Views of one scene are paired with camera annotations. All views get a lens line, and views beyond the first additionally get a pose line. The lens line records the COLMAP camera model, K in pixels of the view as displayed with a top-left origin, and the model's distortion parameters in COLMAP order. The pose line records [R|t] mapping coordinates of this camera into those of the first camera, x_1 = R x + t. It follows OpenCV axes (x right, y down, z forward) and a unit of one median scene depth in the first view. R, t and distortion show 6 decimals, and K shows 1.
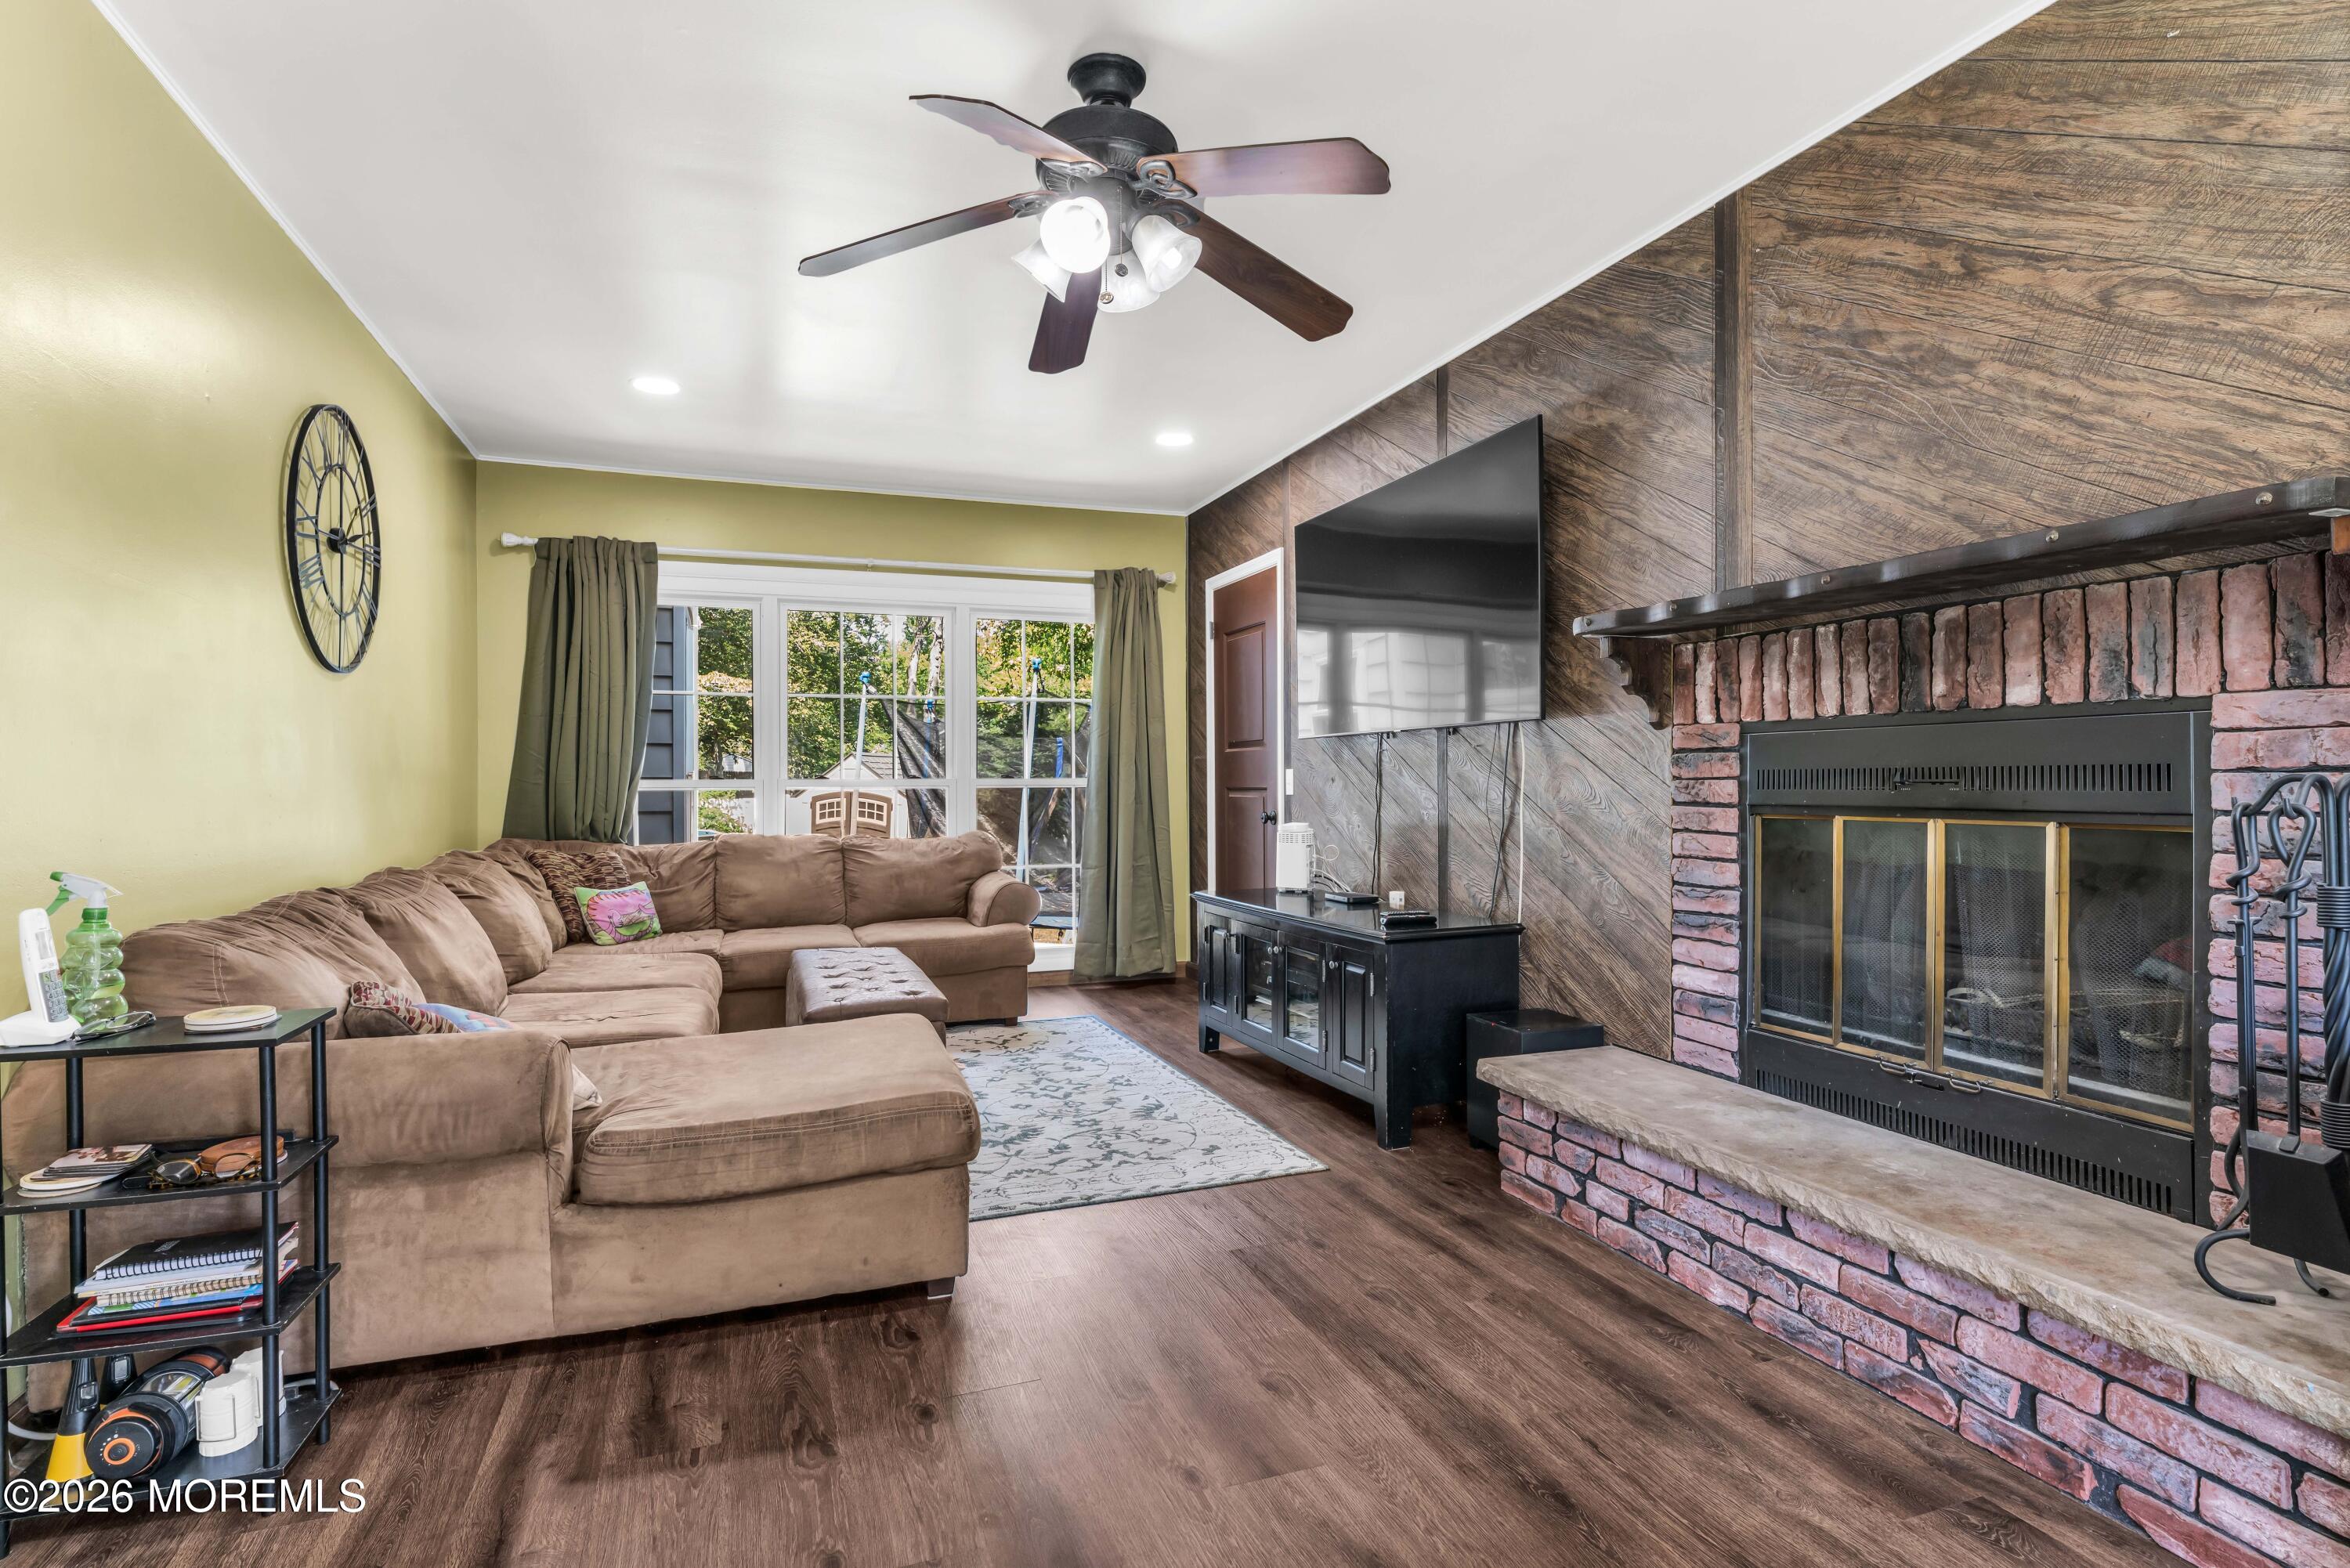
lens RADIAL K [[1120.3, 0, 1169.2], [0, 1120.3, 779.3], [0, 0, 1]] dist [0.000686, -0.000013]
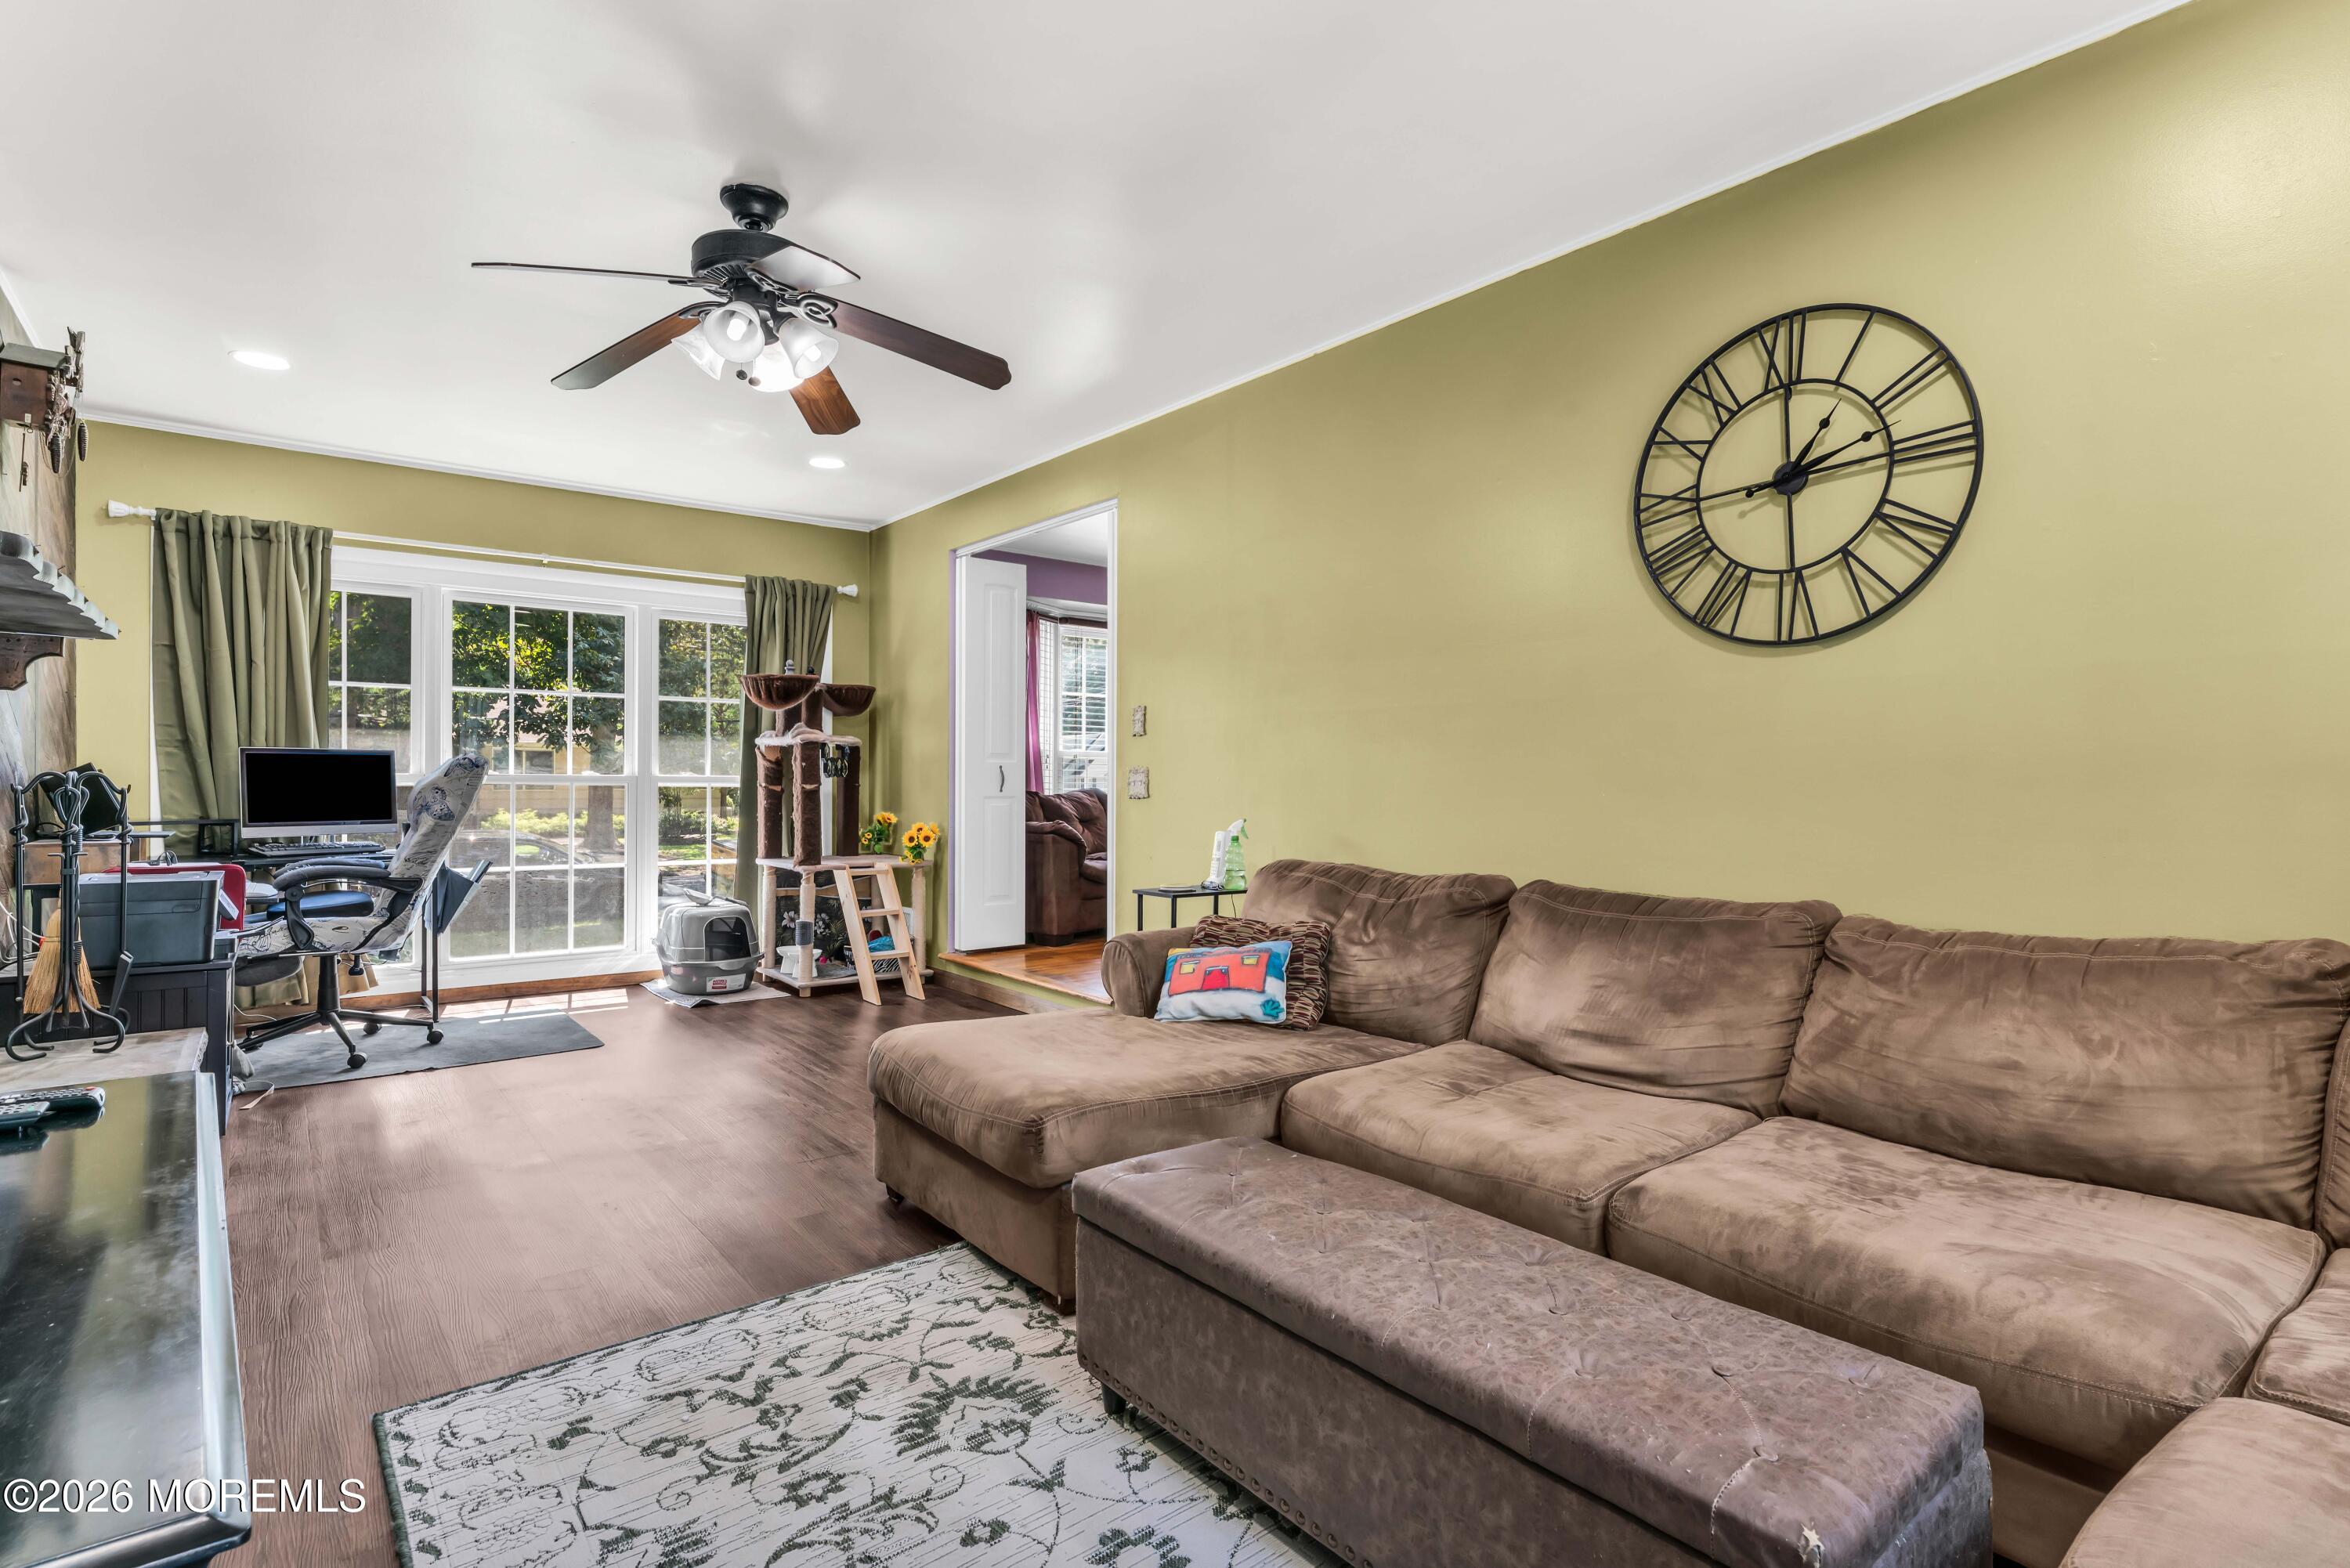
lens RADIAL K [[1120.3, 0, 1169.2], [0, 1120.3, 779.3], [0, 0, 1]] dist [0.000686, -0.000013]
pose [[-0.949974, -0.001944, -0.312322, -0.073232], [-0.002198, 0.999997, 0.000462, -0.000956], [0.312320, 0.001125, -0.949976, 1.637975]]
